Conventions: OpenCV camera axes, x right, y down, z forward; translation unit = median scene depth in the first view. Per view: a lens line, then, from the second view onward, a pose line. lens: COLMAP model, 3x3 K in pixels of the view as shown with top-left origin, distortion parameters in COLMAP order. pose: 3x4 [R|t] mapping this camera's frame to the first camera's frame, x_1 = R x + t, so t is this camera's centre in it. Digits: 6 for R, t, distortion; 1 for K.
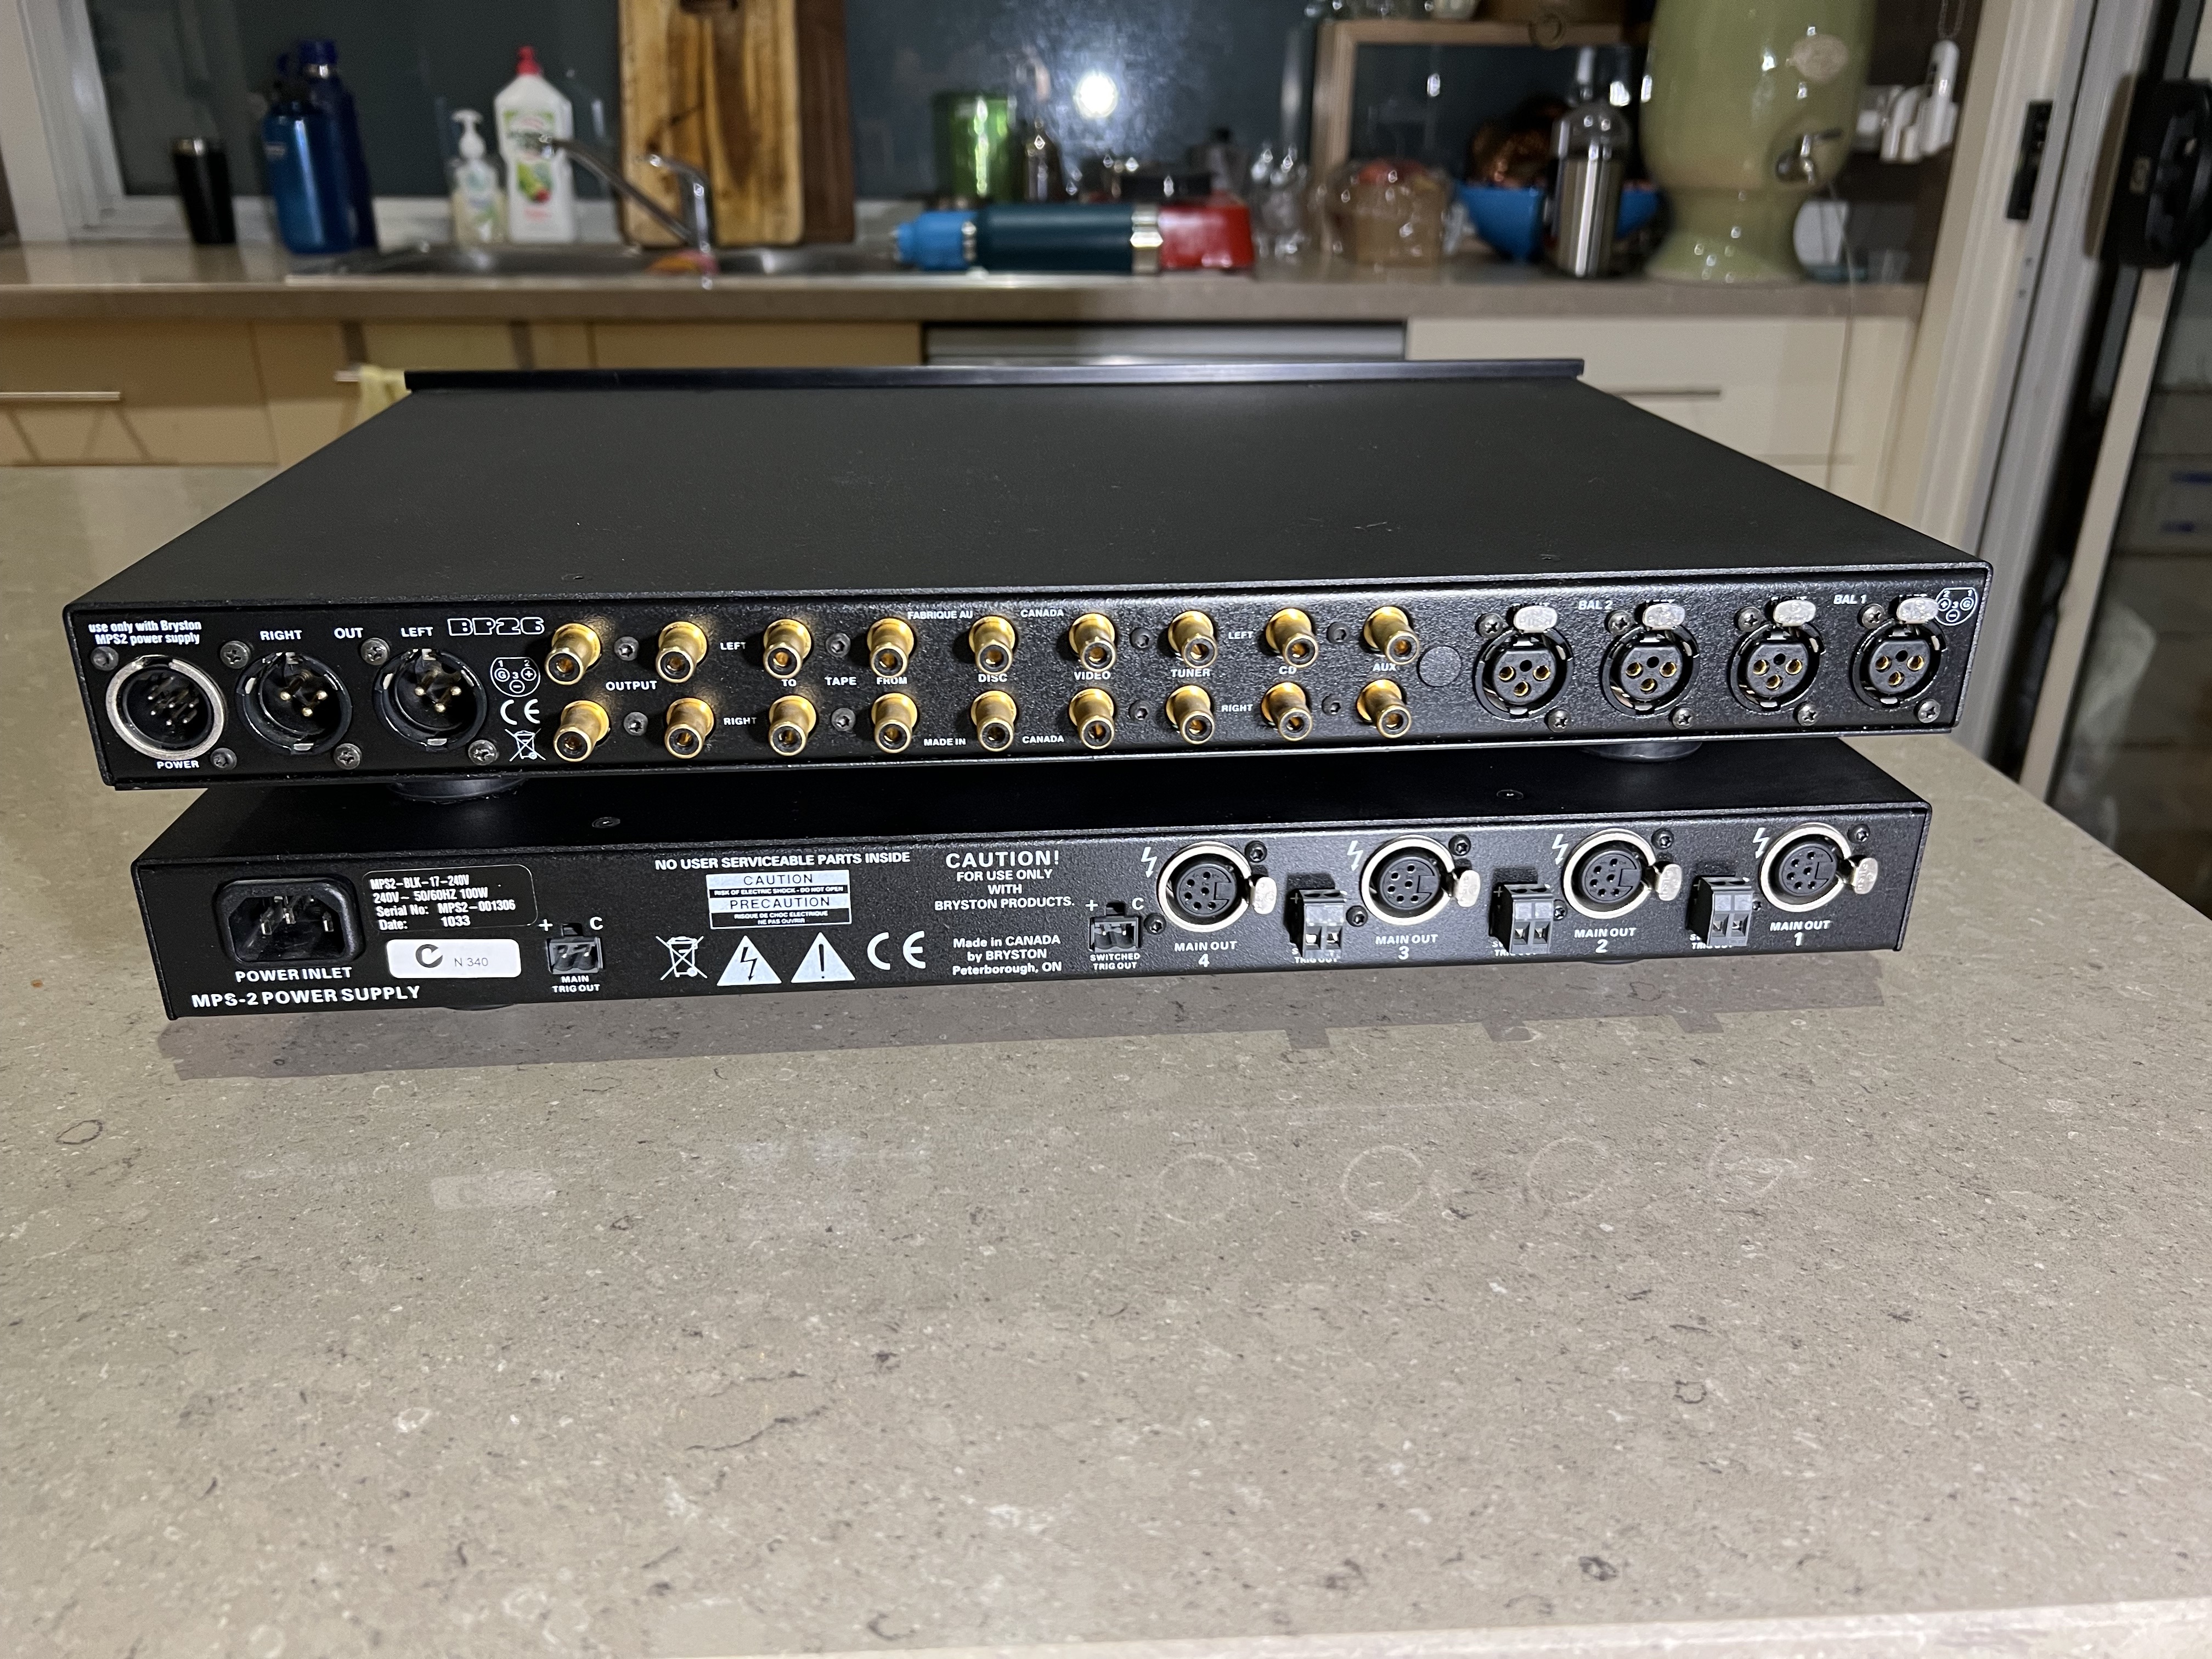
lens RADIAL K [[1717.2, 0, 1097.7], [0, 1717.2, 828.8], [0, 0, 1]] dist [0.013775, -0.038758]
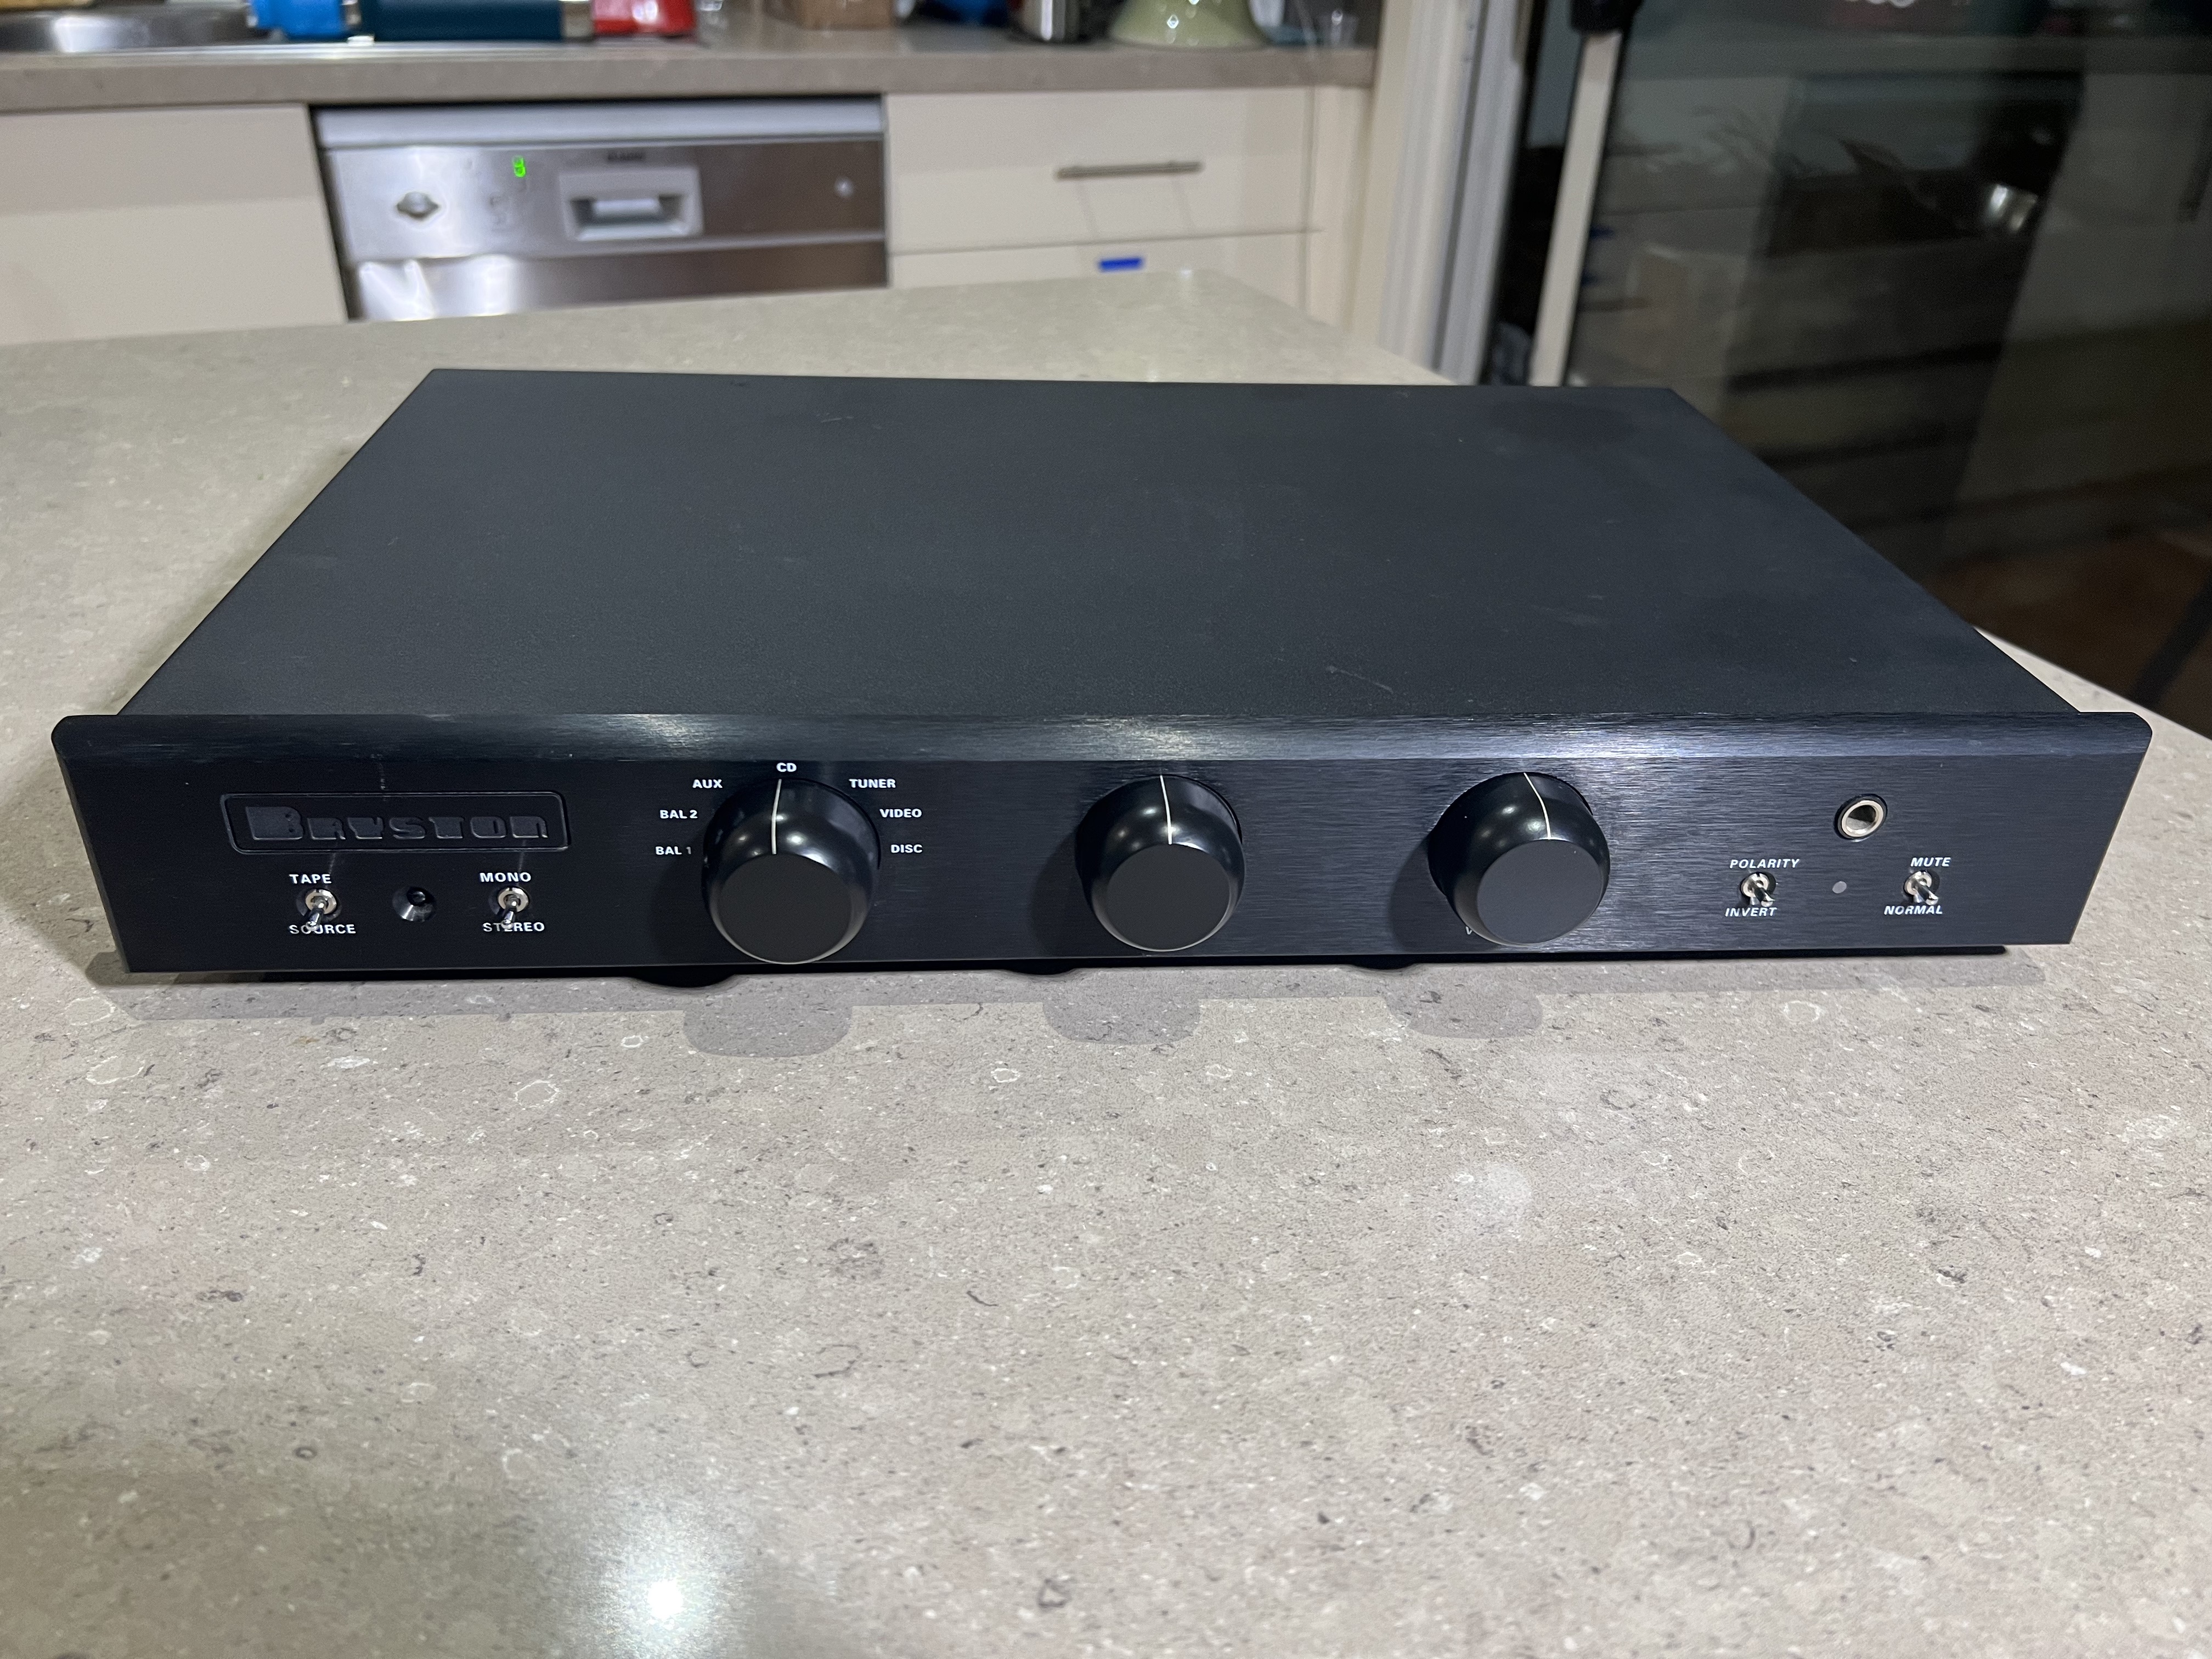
lens RADIAL K [[1732.8, 0, 1106.4], [0, 1732.8, 822.1], [0, 0, 1]] dist [0.006381, -0.029523]
pose [[0.927519, -0.157107, 0.339155, -0.458678], [0.115343, 0.983396, 0.140100, -0.174907], [-0.355535, -0.090826, 0.930240, 0.393297]]
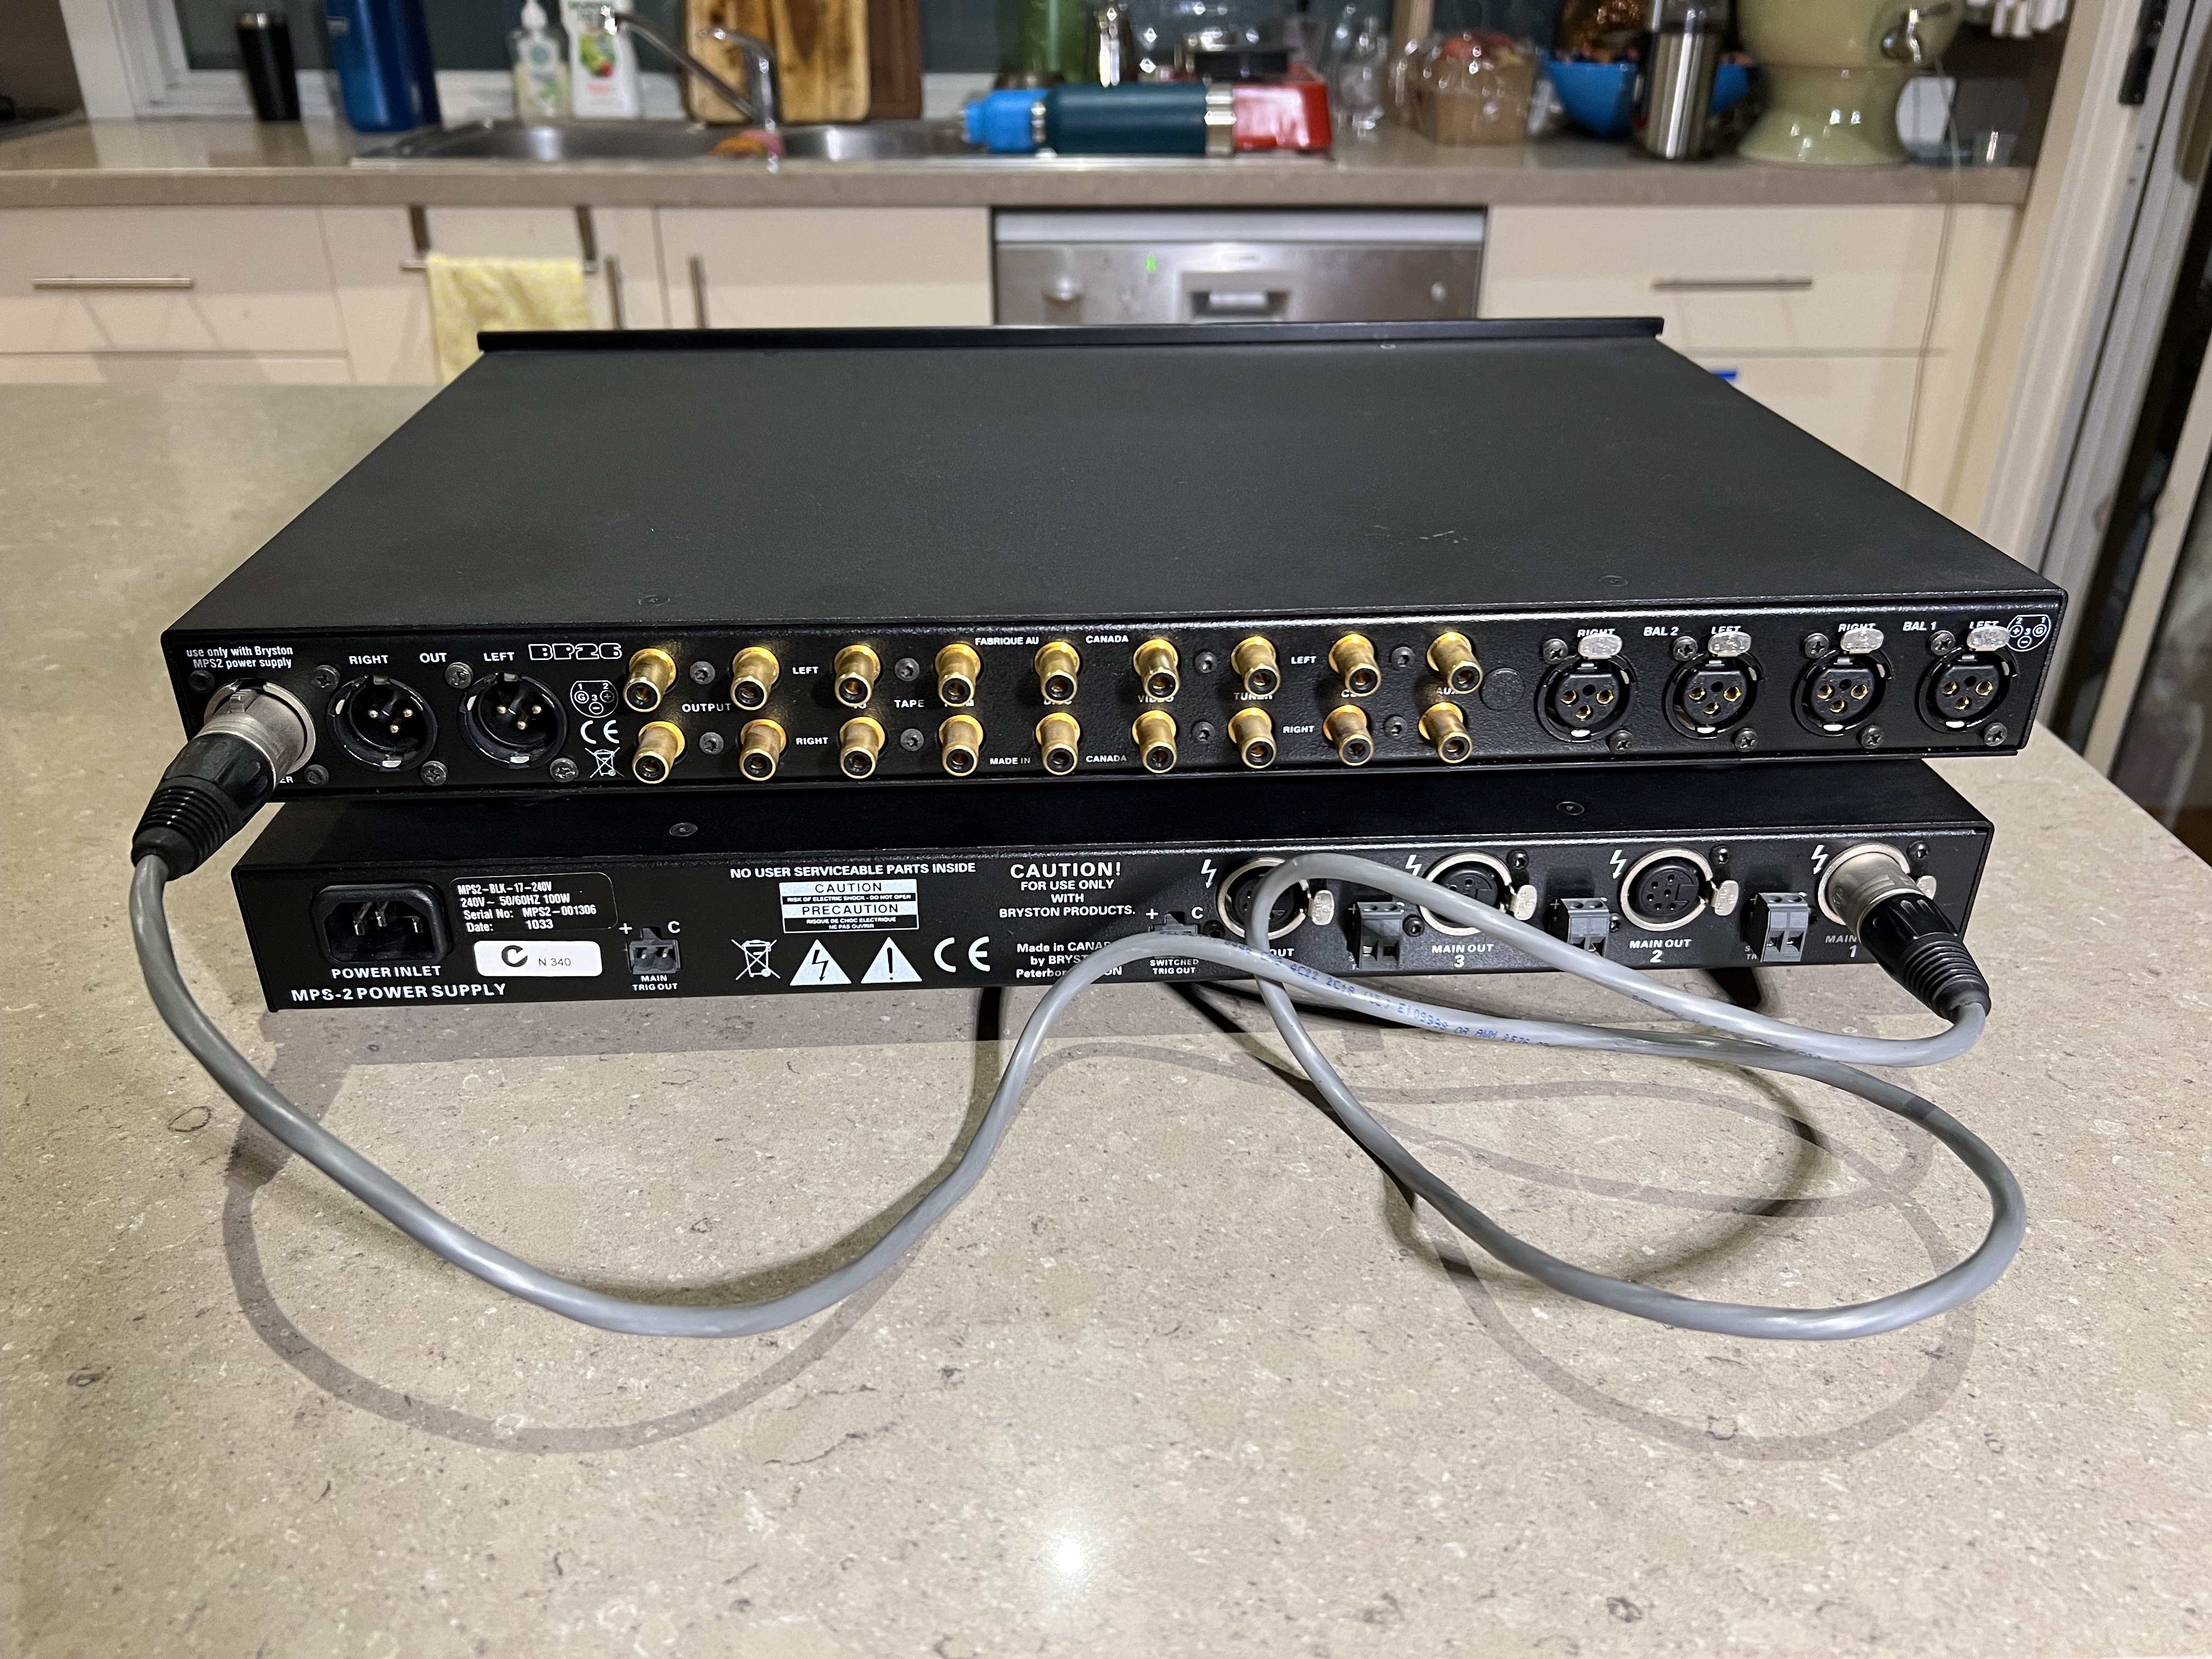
lens RADIAL K [[1717.2, 0, 1097.7], [0, 1717.2, 828.8], [0, 0, 1]] dist [0.013775, -0.038758]
pose [[0.999246, 0.014014, -0.036208, 0.000131], [-0.011163, 0.996909, 0.077765, -0.100921], [0.037186, -0.077302, 0.996314, -0.019473]]
